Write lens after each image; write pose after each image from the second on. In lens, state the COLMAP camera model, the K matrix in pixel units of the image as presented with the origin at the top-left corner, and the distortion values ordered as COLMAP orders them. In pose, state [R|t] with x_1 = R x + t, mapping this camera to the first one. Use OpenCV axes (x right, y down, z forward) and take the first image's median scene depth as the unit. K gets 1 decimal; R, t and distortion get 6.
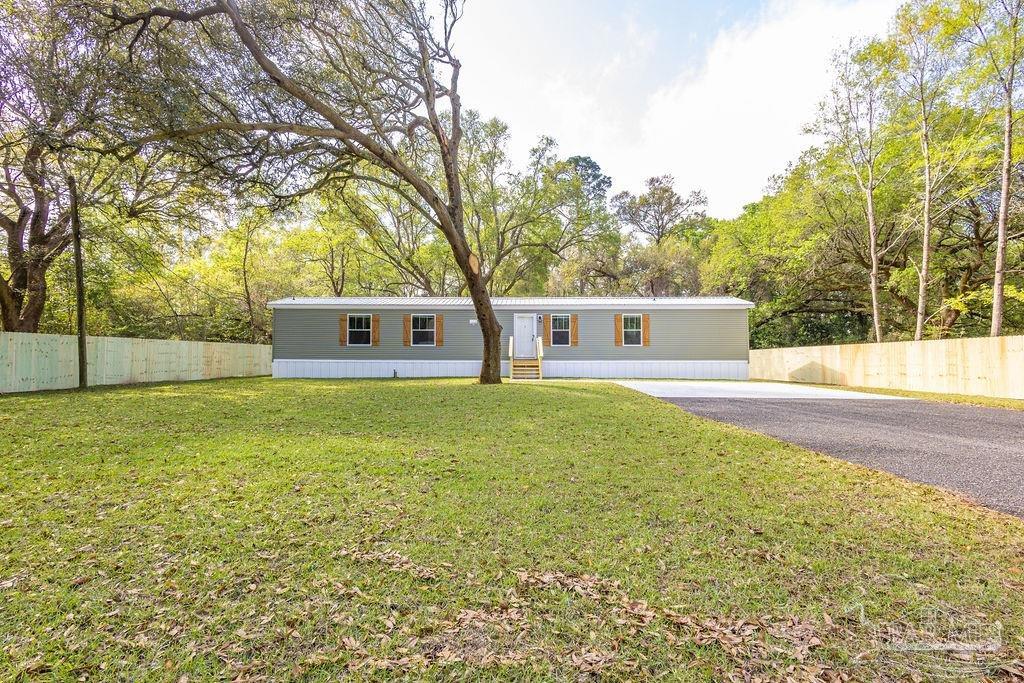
lens RADIAL K [[397.9, 0, 526.2], [0, 397.9, 357.2], [0, 0, 1]] dist [-0.000087, -0.000084]
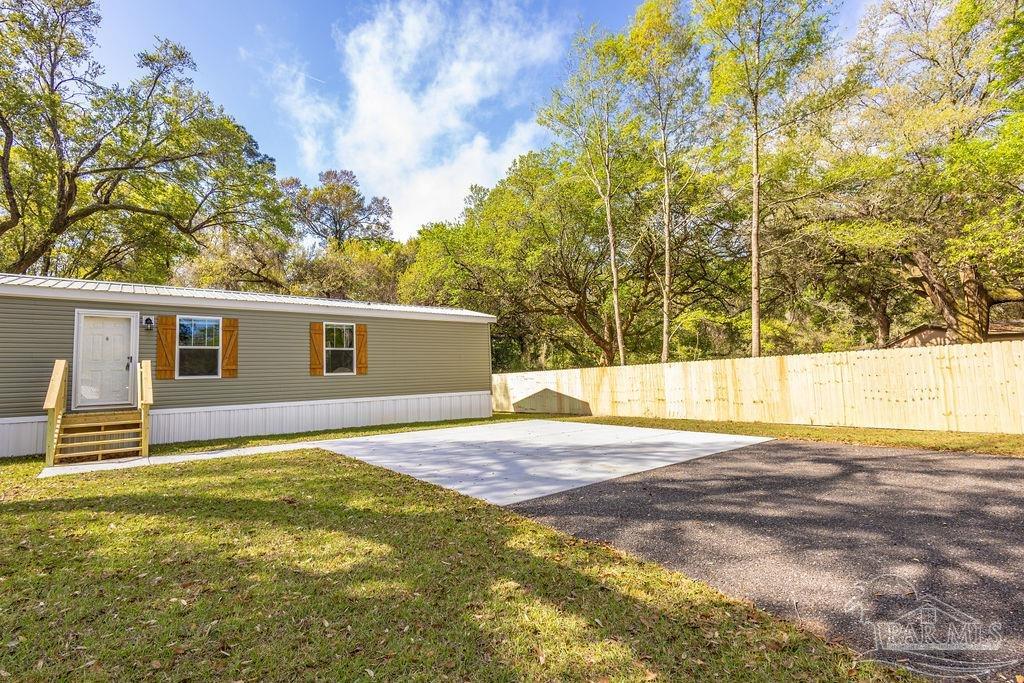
lens RADIAL K [[475.6, 0, 514.6], [0, 475.6, 338.6], [0, 0, 1]] dist [0.013288, -0.005677]
pose [[0.778405, 0.025434, 0.627247, 0.016797], [0.038028, 0.995434, -0.087556, -0.009926], [-0.626610, 0.092007, 0.773883, 0.272324]]
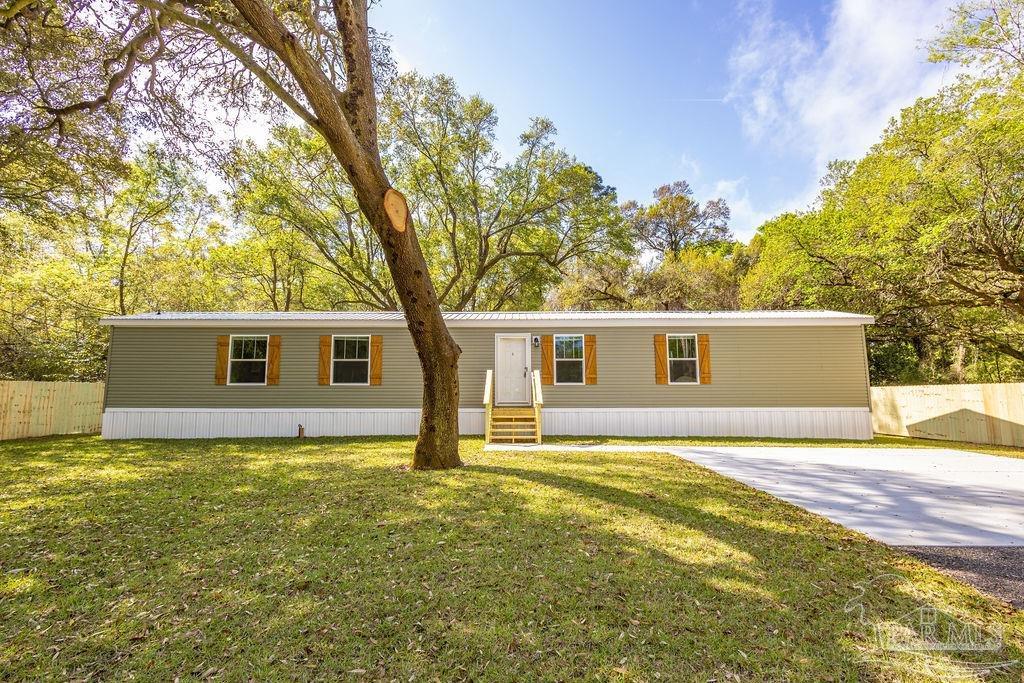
lens RADIAL K [[471.2, 0, 511.8], [0, 471.2, 338.9], [0, 0, 1]] dist [0.020574, -0.006483]
pose [[0.999900, -0.003953, -0.013575, 0.005416], [0.002303, 0.992837, -0.119452, -0.011120], [0.013950, 0.119409, 0.992747, 0.254195]]
